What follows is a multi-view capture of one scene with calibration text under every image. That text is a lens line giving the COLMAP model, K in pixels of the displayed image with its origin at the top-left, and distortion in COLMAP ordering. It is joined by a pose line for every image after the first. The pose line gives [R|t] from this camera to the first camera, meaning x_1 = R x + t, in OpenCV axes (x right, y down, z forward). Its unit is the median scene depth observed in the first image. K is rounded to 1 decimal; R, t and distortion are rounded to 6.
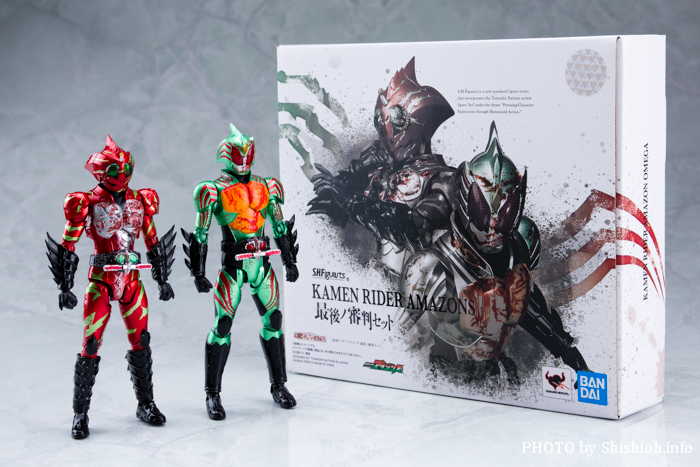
lens RADIAL K [[1302.2, 0, 345.5], [0, 1302.2, 238.0], [0, 0, 1]] dist [0.027871, 0.000000]
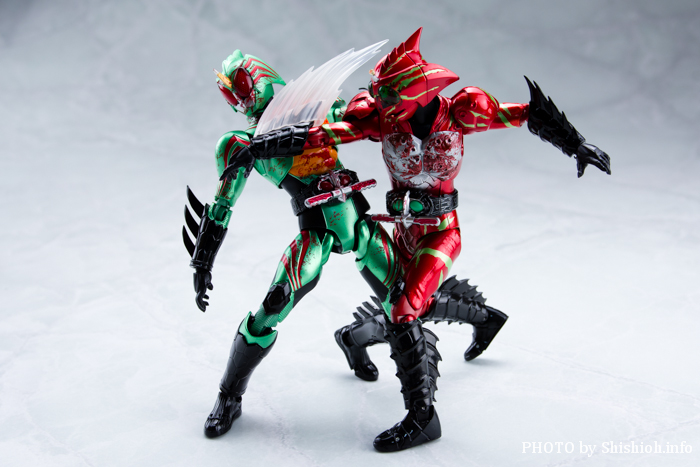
lens RADIAL K [[939.9, 0, 355.6], [0, 939.9, 232.7], [0, 0, 1]] dist [-0.024130, 0.000000]
pose [[0.999773, 0.008072, 0.019715, -0.072194], [-0.010764, 0.990021, 0.140508, 0.023646], [-0.018384, -0.140689, 0.989883, 0.229487]]
